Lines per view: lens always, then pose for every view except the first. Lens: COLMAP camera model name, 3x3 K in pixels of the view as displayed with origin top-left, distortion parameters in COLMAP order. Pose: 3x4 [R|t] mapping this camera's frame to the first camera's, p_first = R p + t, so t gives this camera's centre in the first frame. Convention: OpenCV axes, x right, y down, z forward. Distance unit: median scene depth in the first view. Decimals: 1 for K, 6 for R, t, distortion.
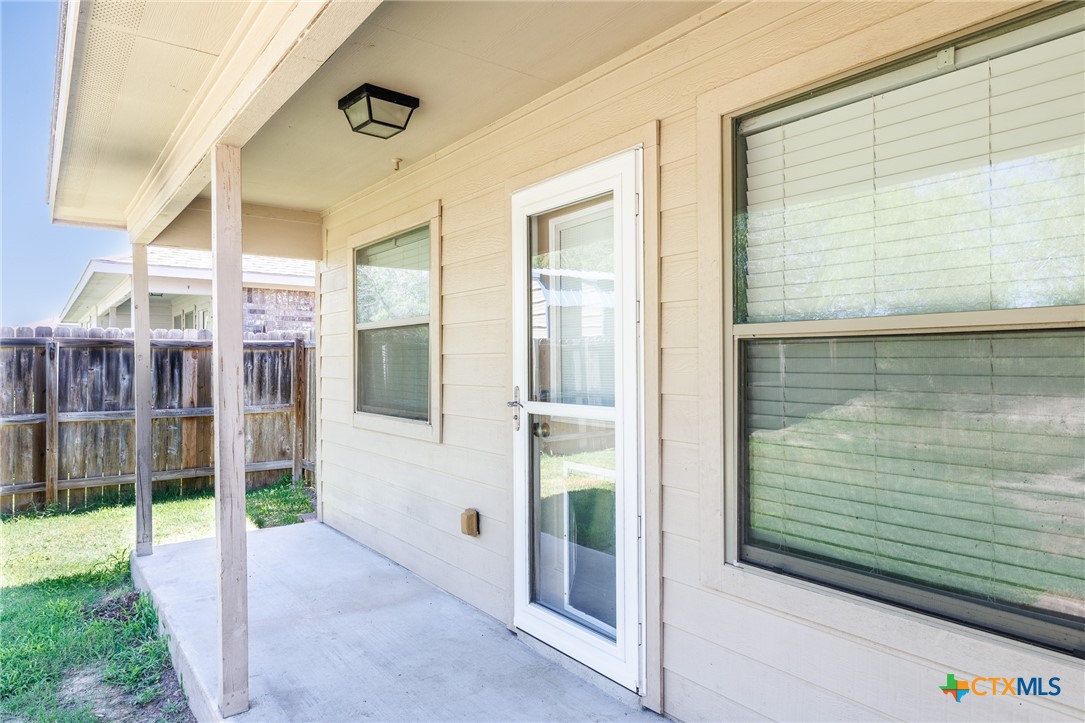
lens RADIAL K [[652.0, 0, 536.3], [0, 652.0, 362.9], [0, 0, 1]] dist [-0.002082, -0.000686]
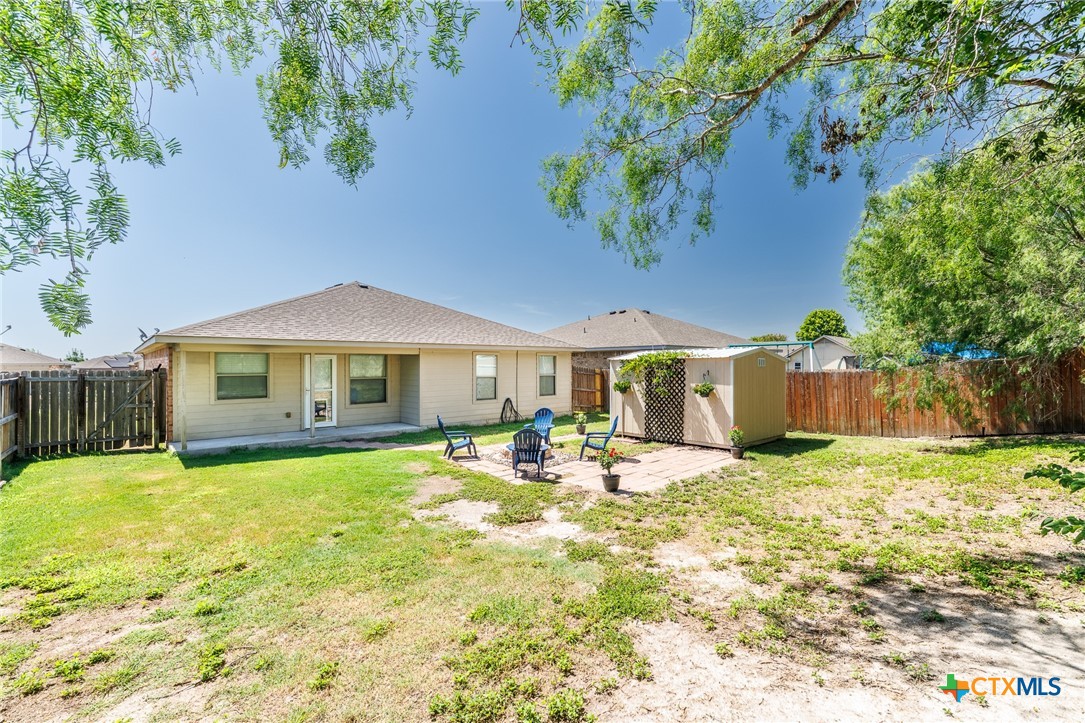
lens RADIAL K [[465.9, 0, 544.5], [0, 465.9, 363.5], [0, 0, 1]] dist [-0.004476, -0.000116]
pose [[-0.086168, 0.004087, 0.996272, -2.012495], [0.003026, 0.999988, -0.003841, -0.072798], [-0.996276, 0.002684, -0.086179, -0.361018]]
